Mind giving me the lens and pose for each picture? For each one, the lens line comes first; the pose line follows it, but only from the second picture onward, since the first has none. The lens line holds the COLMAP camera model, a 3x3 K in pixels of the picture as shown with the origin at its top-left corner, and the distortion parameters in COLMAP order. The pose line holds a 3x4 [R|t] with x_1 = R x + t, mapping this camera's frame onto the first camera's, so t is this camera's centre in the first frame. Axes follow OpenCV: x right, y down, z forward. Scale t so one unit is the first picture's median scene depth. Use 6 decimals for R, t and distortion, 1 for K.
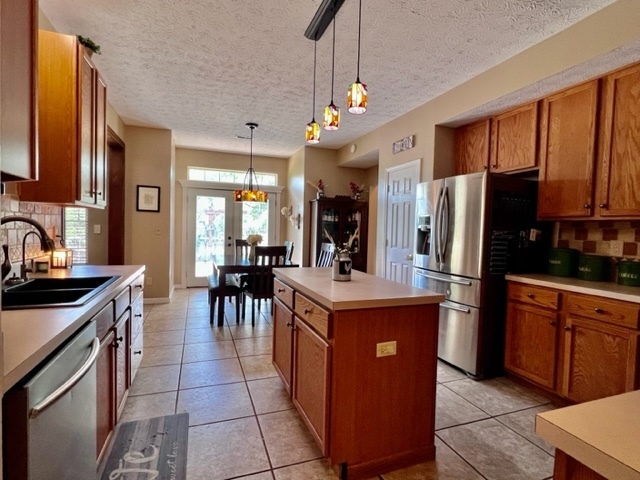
lens RADIAL K [[323.6, 0, 318.5], [0, 323.6, 239.6], [0, 0, 1]] dist [-0.002237, -0.000054]
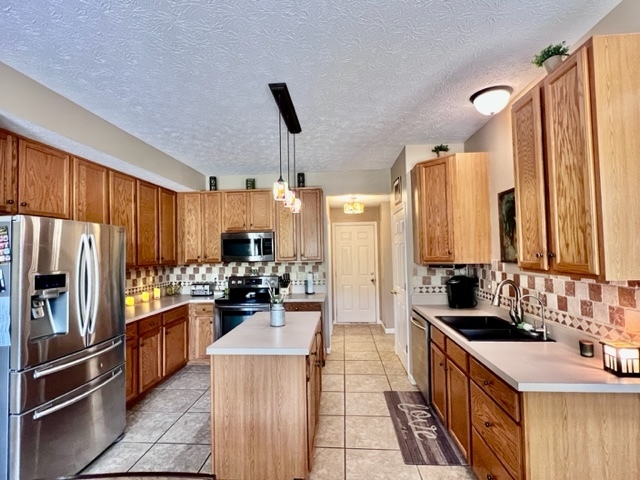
lens RADIAL K [[323.6, 0, 318.8], [0, 323.6, 241.0], [0, 0, 1]] dist [-0.002237, -0.000054]
pose [[-0.907589, 0.007165, 0.419798, -0.608840], [0.008043, 0.999968, 0.000320, -0.198761], [-0.419782, 0.003667, -0.907618, 2.121421]]
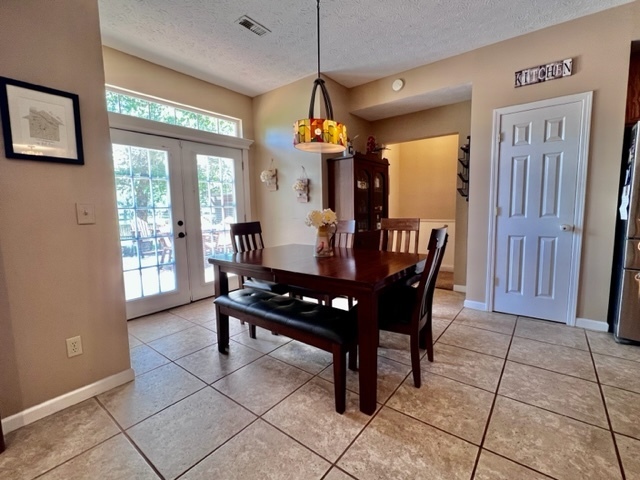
lens RADIAL K [[294.7, 0, 319.2], [0, 294.7, 237.2], [0, 0, 1]] dist [-0.002996, 0.000452]
pose [[0.856746, -0.096011, 0.506723, -0.442987], [0.059362, 0.994347, 0.088037, -0.015487], [-0.512311, -0.045346, 0.857602, 0.569187]]
